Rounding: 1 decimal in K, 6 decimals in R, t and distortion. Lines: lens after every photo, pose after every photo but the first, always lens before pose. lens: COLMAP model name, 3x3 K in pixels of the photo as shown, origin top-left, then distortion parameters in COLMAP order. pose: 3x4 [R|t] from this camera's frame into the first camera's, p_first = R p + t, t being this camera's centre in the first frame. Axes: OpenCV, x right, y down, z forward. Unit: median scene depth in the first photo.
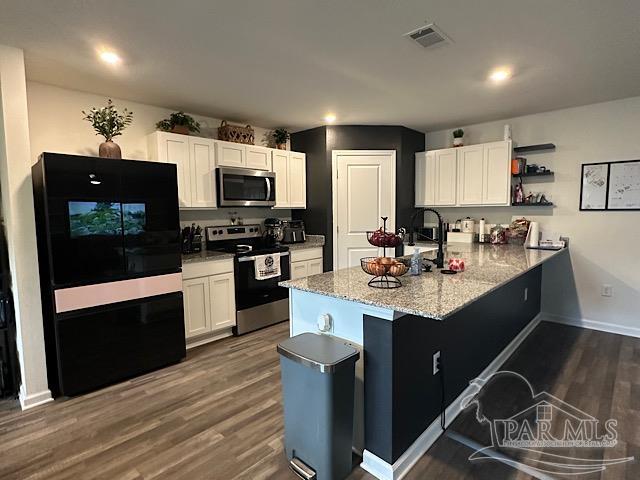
lens RADIAL K [[342.9, 0, 321.7], [0, 342.9, 241.6], [0, 0, 1]] dist [-0.003348, 0.000455]
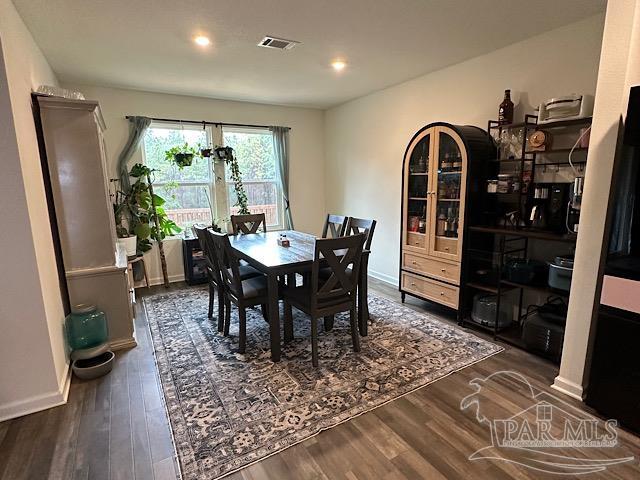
lens RADIAL K [[342.9, 0, 319.4], [0, 342.9, 239.4], [0, 0, 1]] dist [-0.003348, 0.000455]
pose [[-0.280180, 0.183256, -0.942293, 0.066577], [-0.065307, 0.975696, 0.209171, -0.032353], [0.957723, 0.120144, -0.261403, 0.349642]]
